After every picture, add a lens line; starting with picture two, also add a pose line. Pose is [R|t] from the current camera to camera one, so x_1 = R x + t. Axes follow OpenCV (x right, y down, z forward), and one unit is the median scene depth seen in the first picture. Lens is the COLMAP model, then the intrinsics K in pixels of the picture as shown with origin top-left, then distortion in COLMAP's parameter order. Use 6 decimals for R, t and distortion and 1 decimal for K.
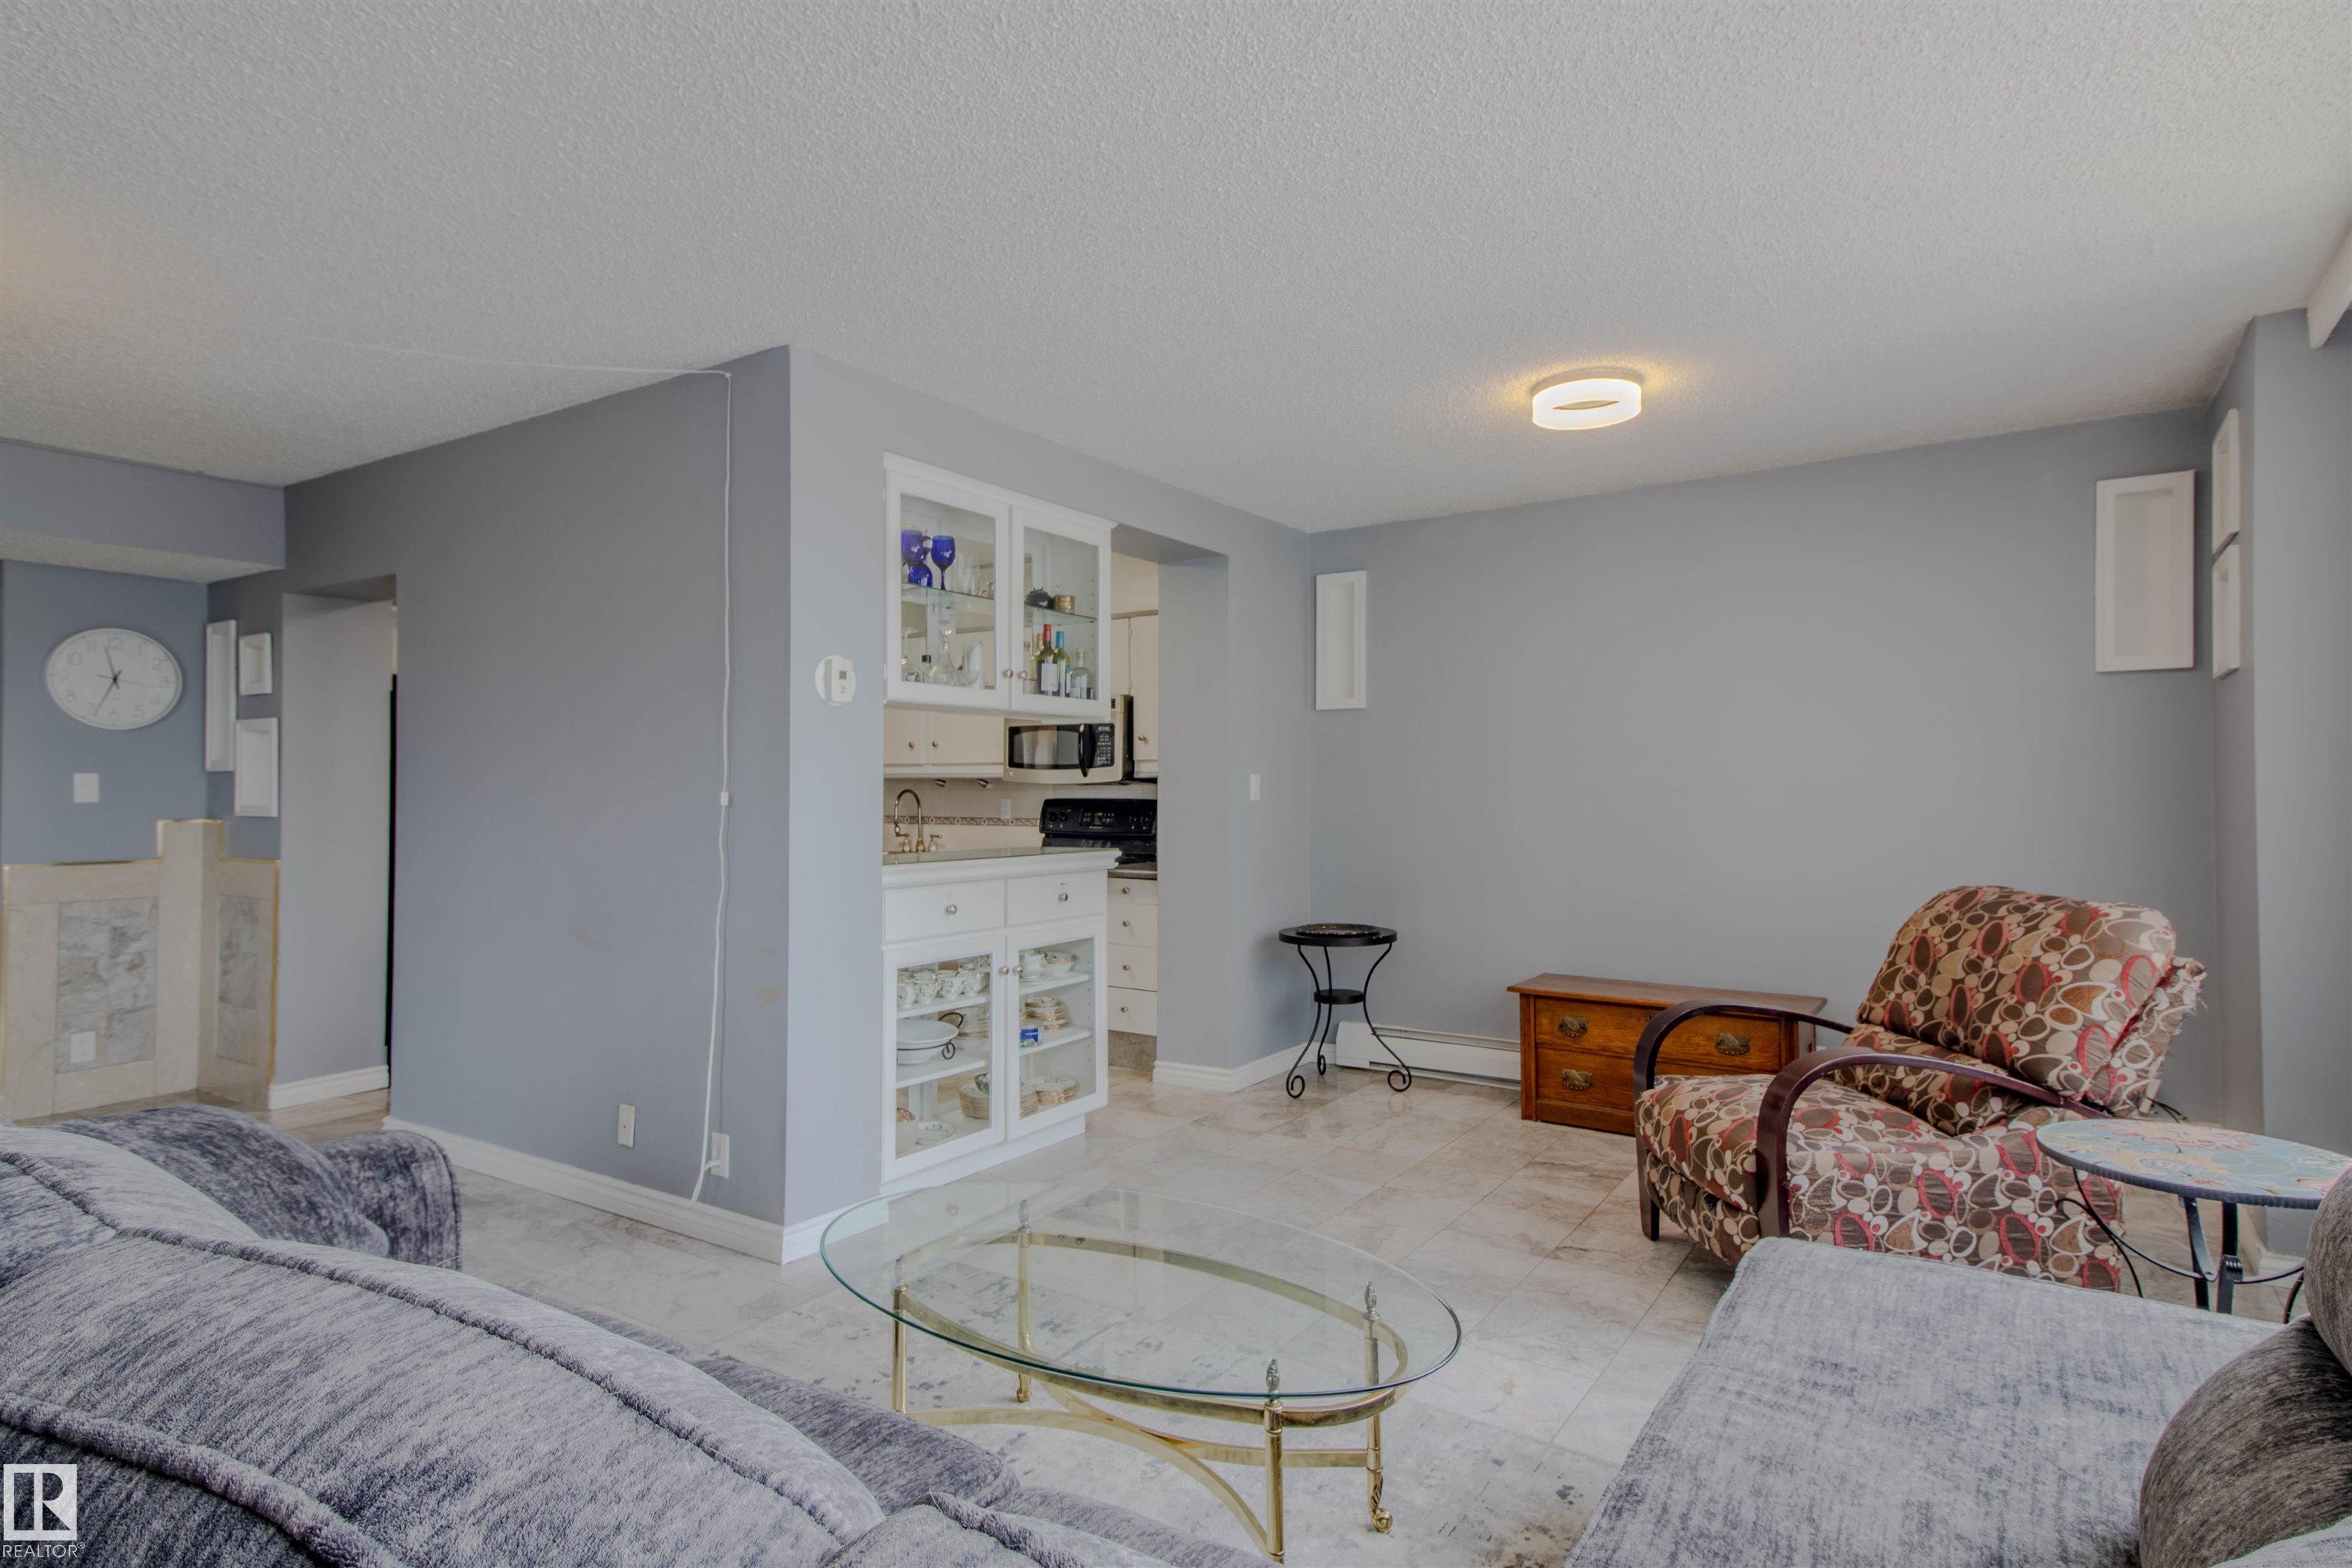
lens RADIAL K [[1209.3, 0, 1180.6], [0, 1209.3, 770.9], [0, 0, 1]] dist [-0.001499, -0.001410]
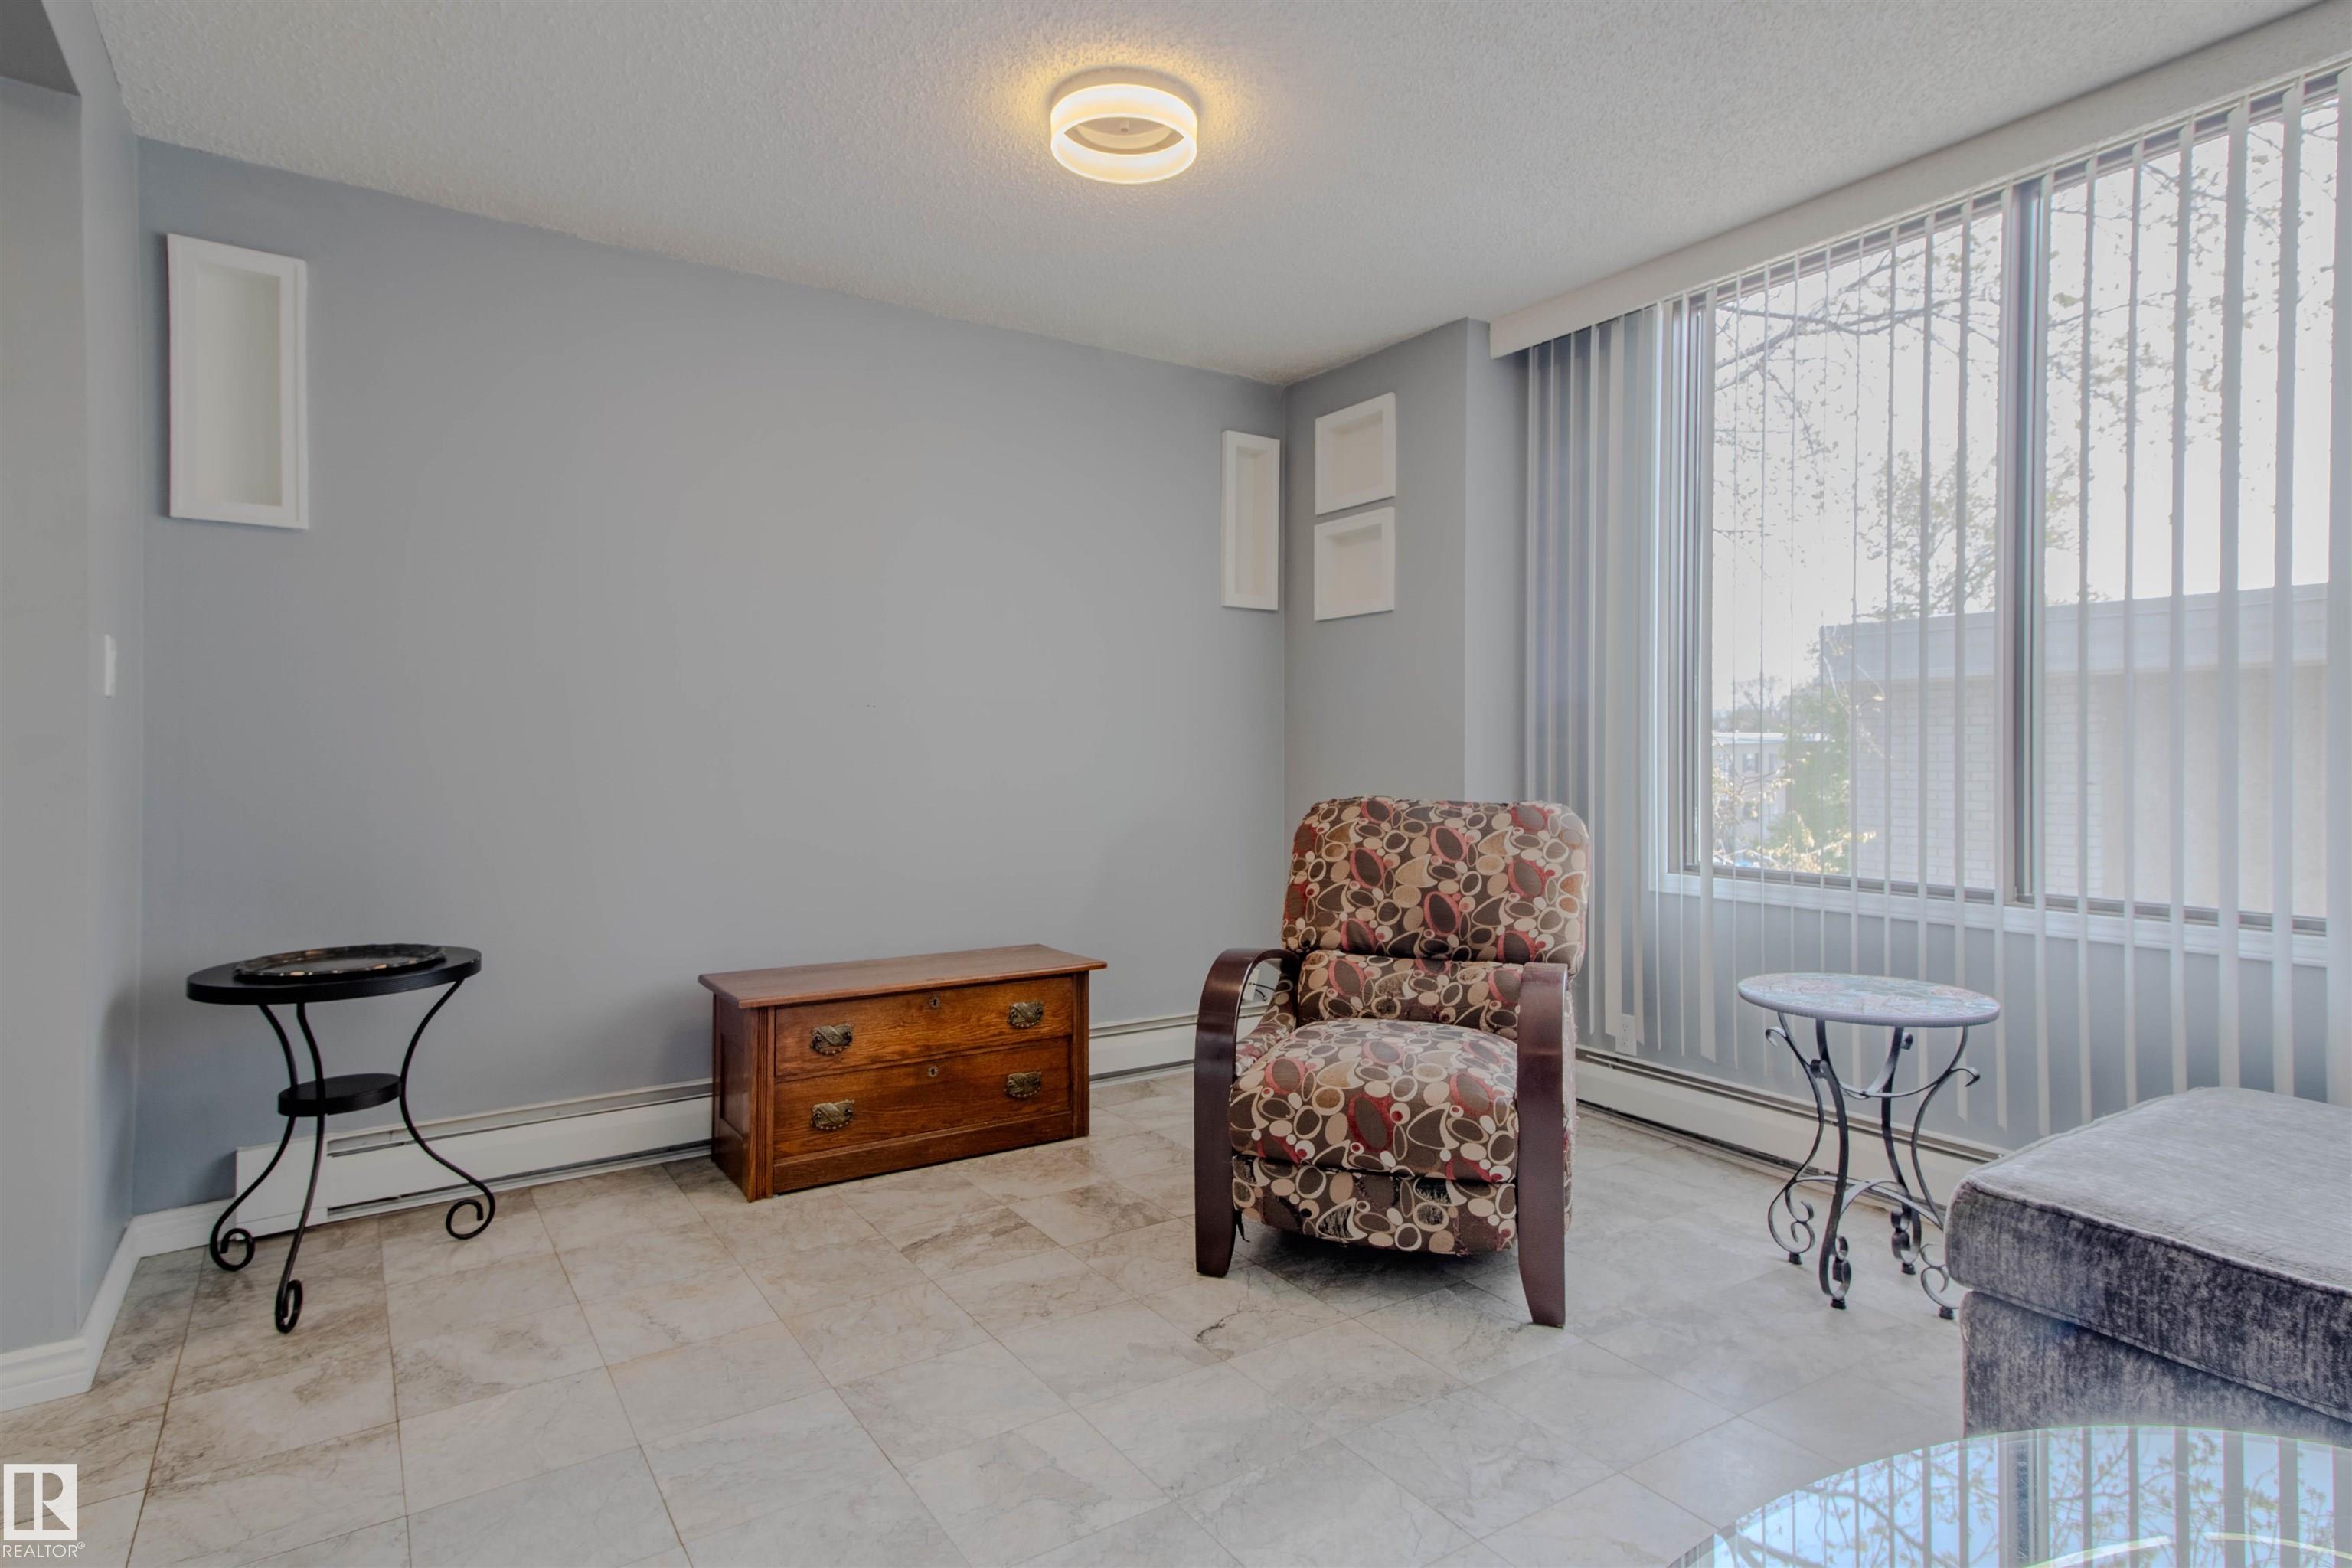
lens RADIAL K [[1235.0, 0, 1183.7], [0, 1235.0, 763.9], [0, 0, 1]] dist [0.043763, -0.000246]
pose [[0.374561, -0.001897, 0.927200, -0.407205], [-0.018004, 0.999794, 0.009319, 0.070598], [-0.927027, -0.020184, 0.374450, 0.876753]]
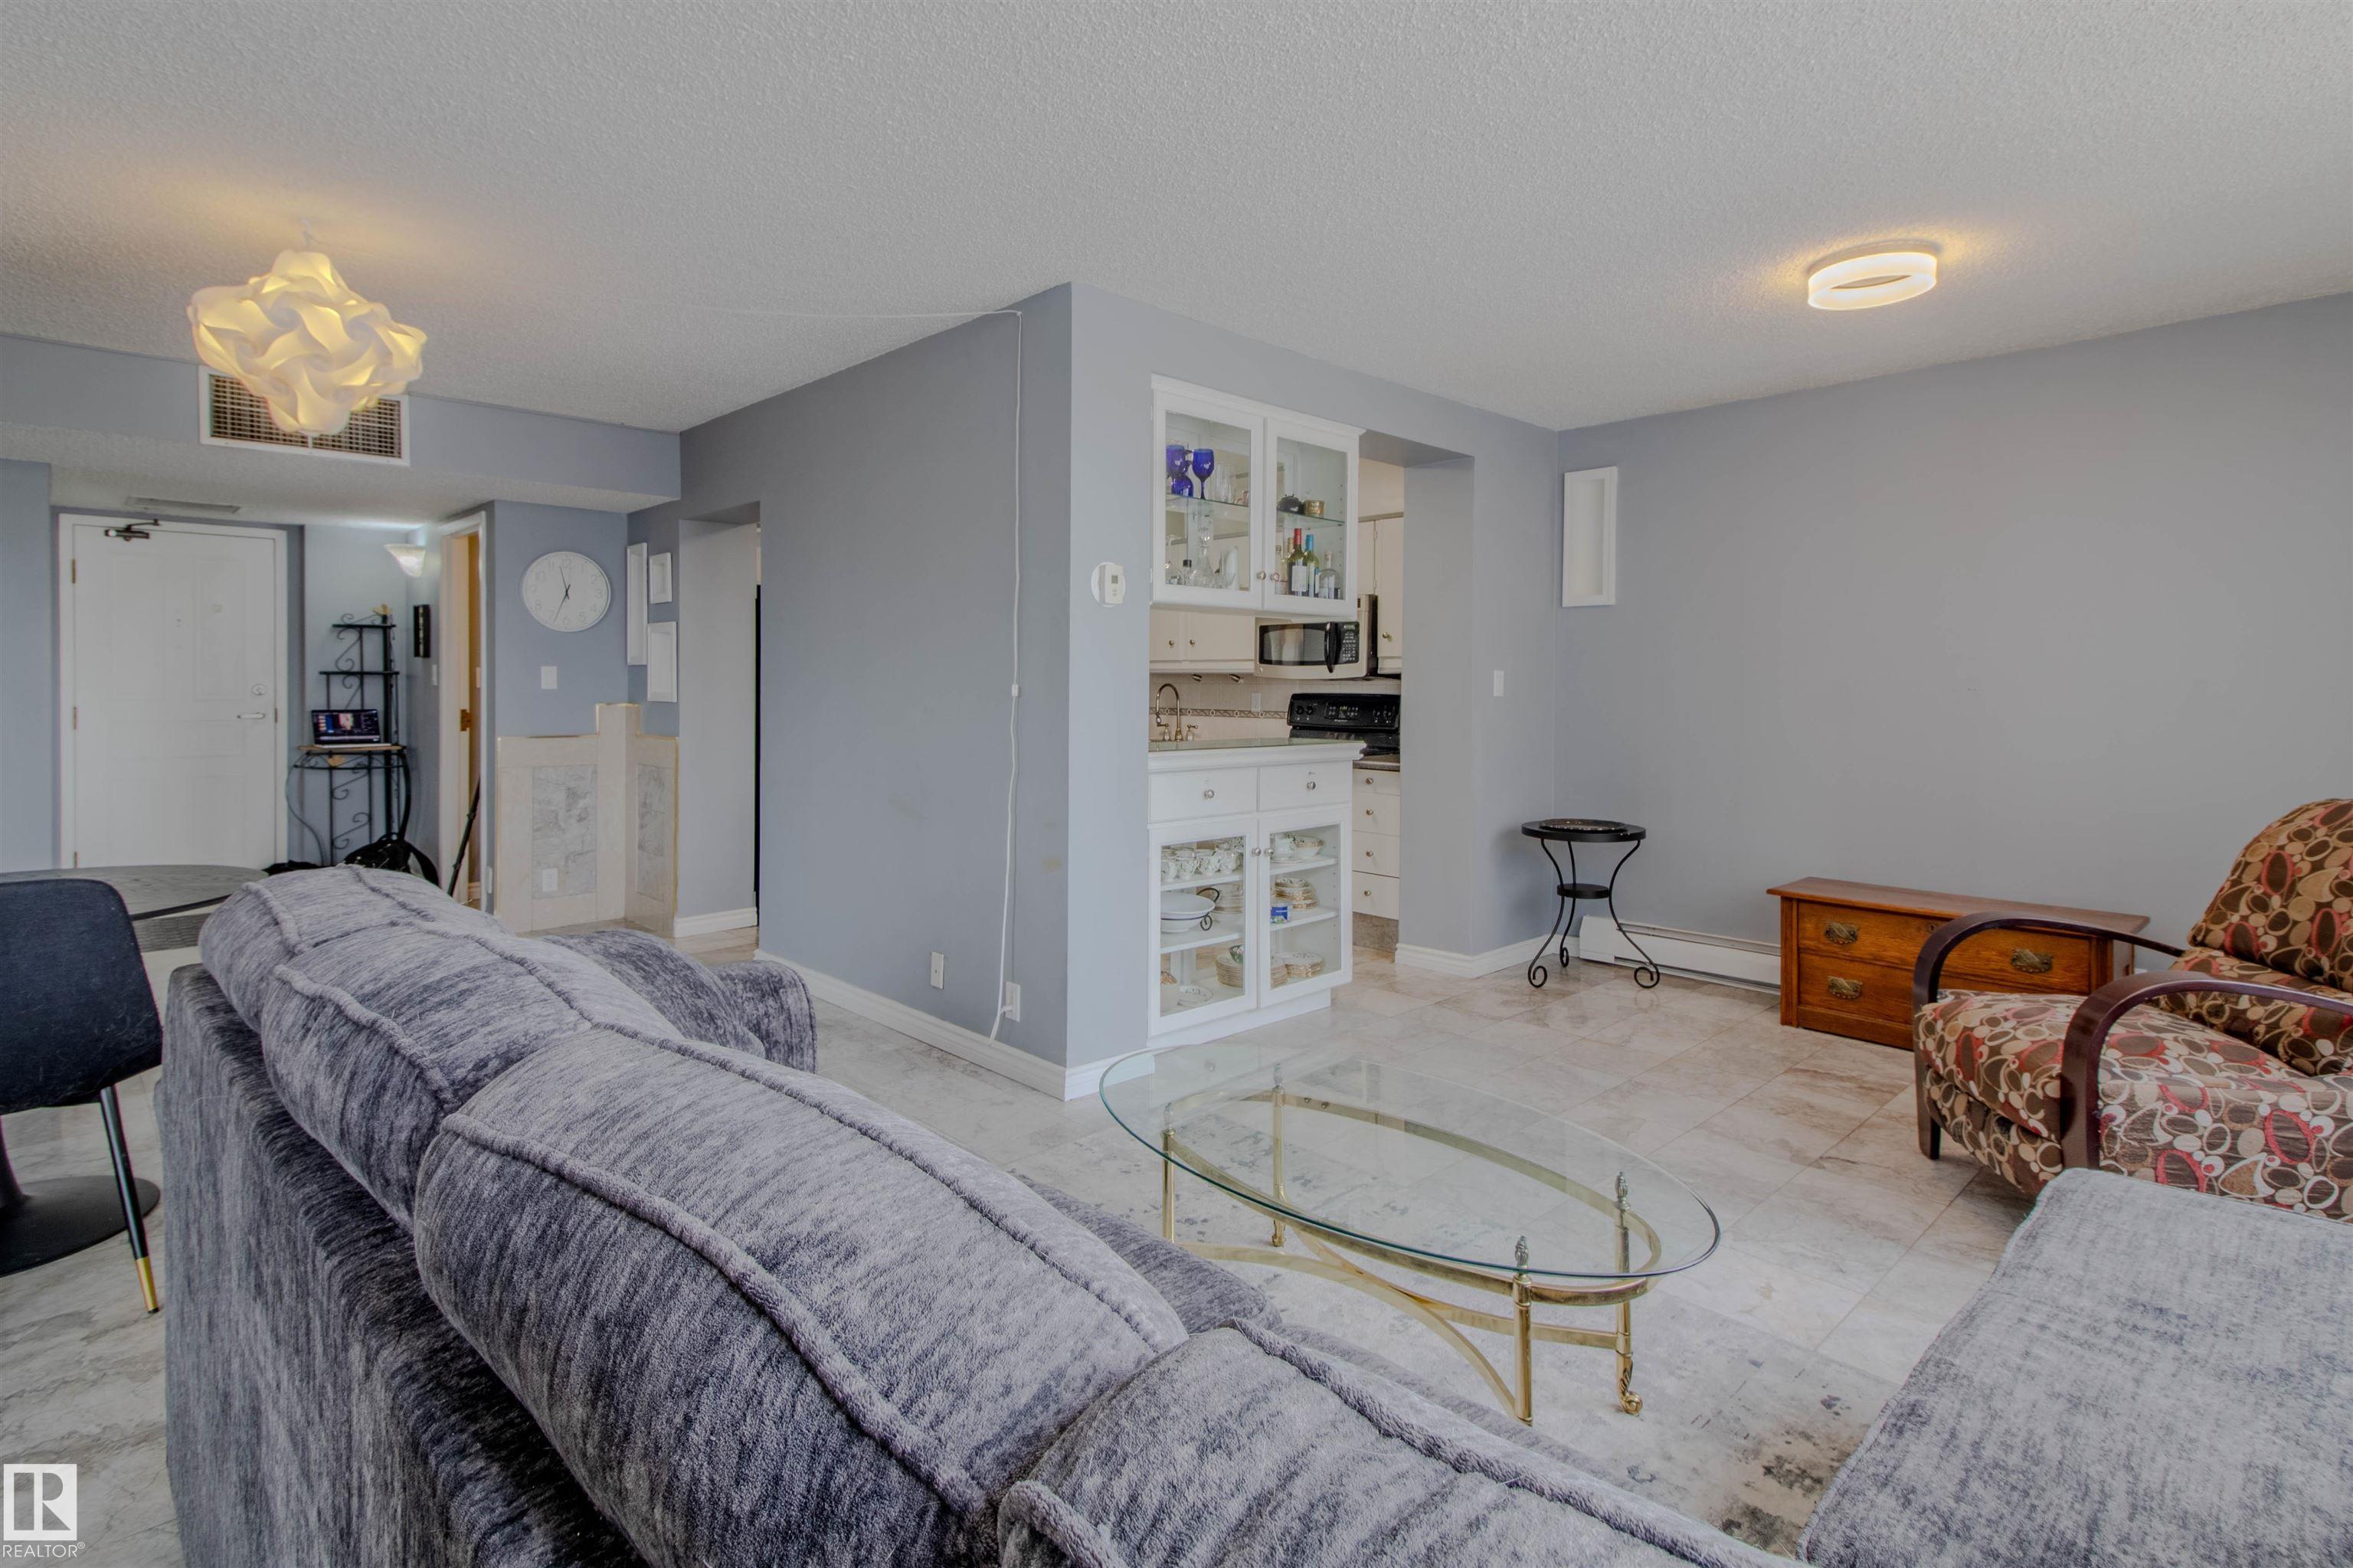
lens RADIAL K [[1129.2, 0, 1129.1], [0, 1129.2, 698.3], [0, 0, 1]] dist [-0.019910, -0.000789]
pose [[0.969213, 0.008521, -0.246076, -0.013196], [-0.001878, 0.999628, 0.027219, 0.001466], [0.246217, -0.025919, 0.968868, 0.000313]]
